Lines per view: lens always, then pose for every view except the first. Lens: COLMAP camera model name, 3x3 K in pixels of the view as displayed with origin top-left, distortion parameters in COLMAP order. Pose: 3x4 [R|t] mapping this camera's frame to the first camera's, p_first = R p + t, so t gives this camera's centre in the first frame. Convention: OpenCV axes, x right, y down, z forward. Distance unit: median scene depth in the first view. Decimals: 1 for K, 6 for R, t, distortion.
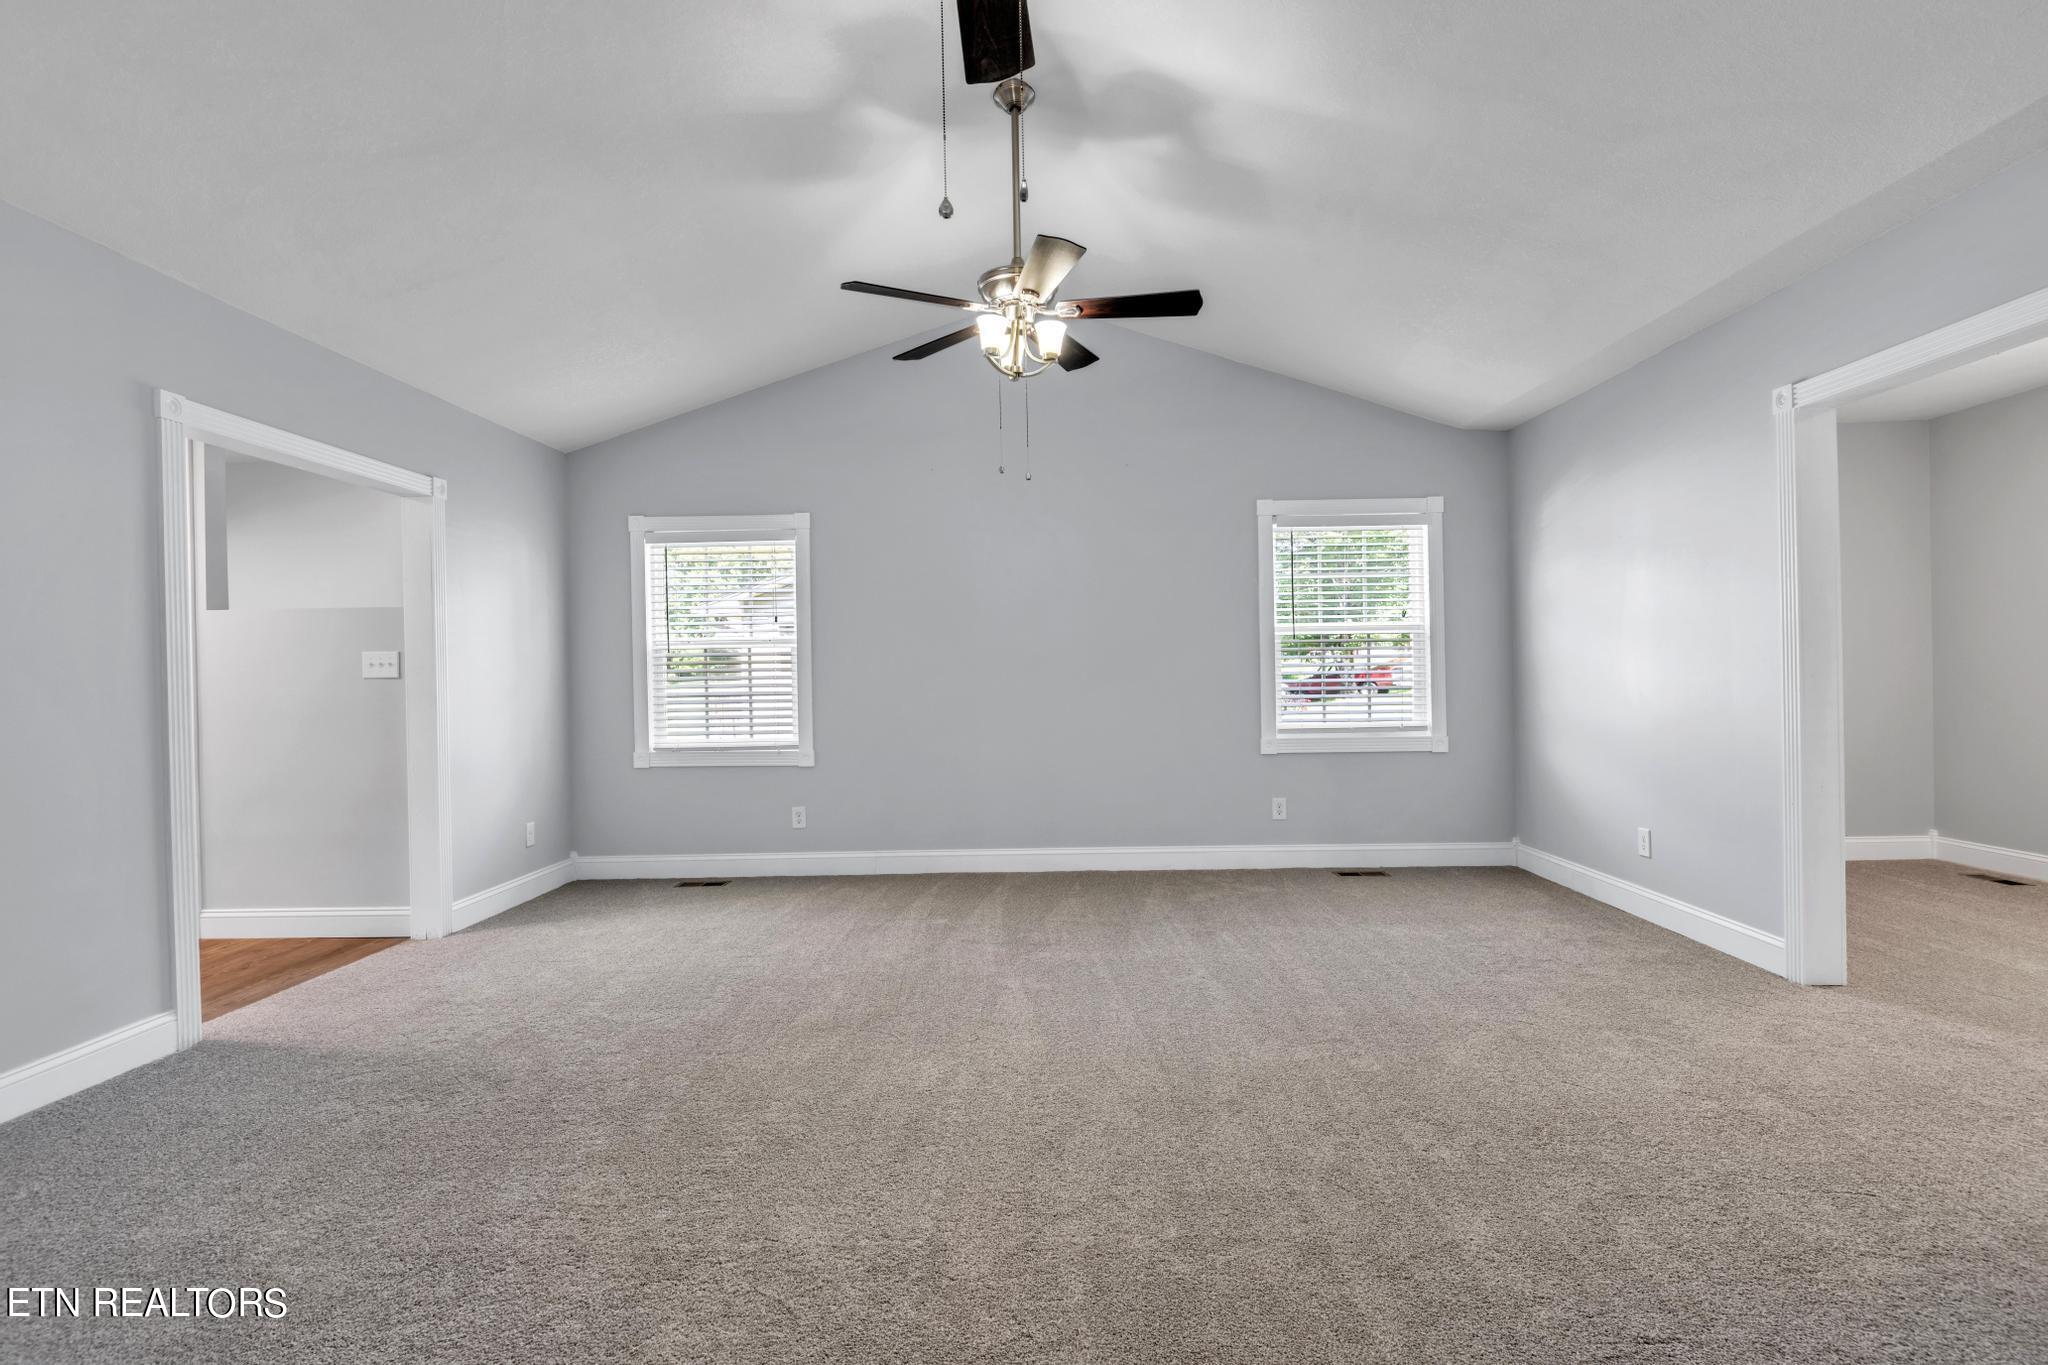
lens RADIAL K [[956.8, 0, 1032.8], [0, 956.8, 675.4], [0, 0, 1]] dist [-0.000534, -0.007884]
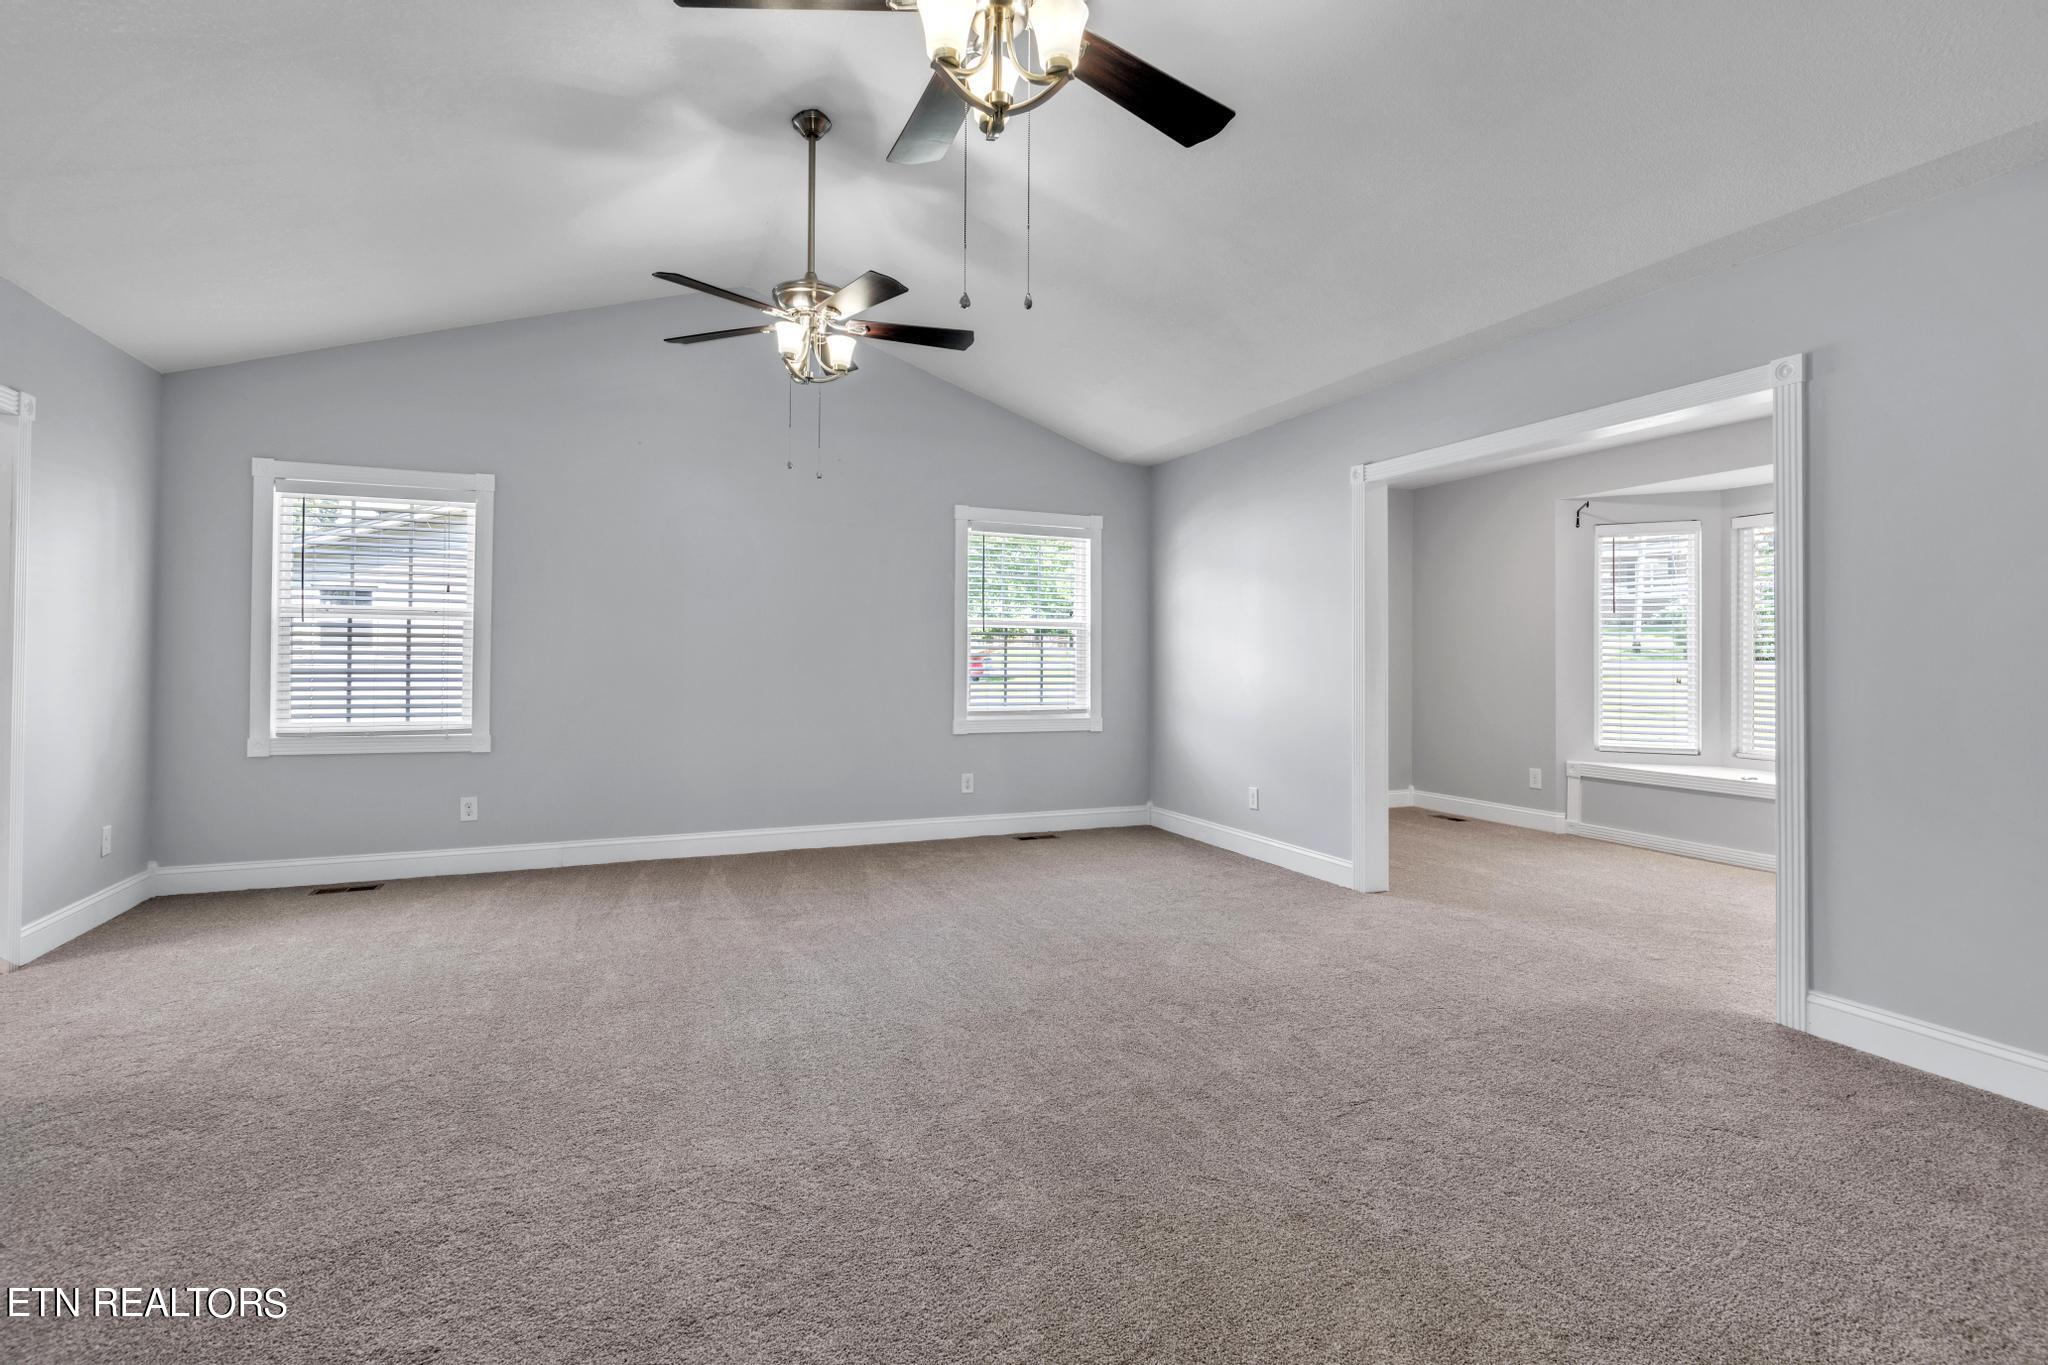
lens RADIAL K [[994.5, 0, 1022.1], [0, 994.5, 642.1], [0, 0, 1]] dist [0.000711, -0.008647]
pose [[0.907765, 0.030689, 0.418355, -0.255075], [-0.022182, 0.999437, -0.025184, 0.004397], [-0.418892, 0.013581, 0.907934, -0.114563]]
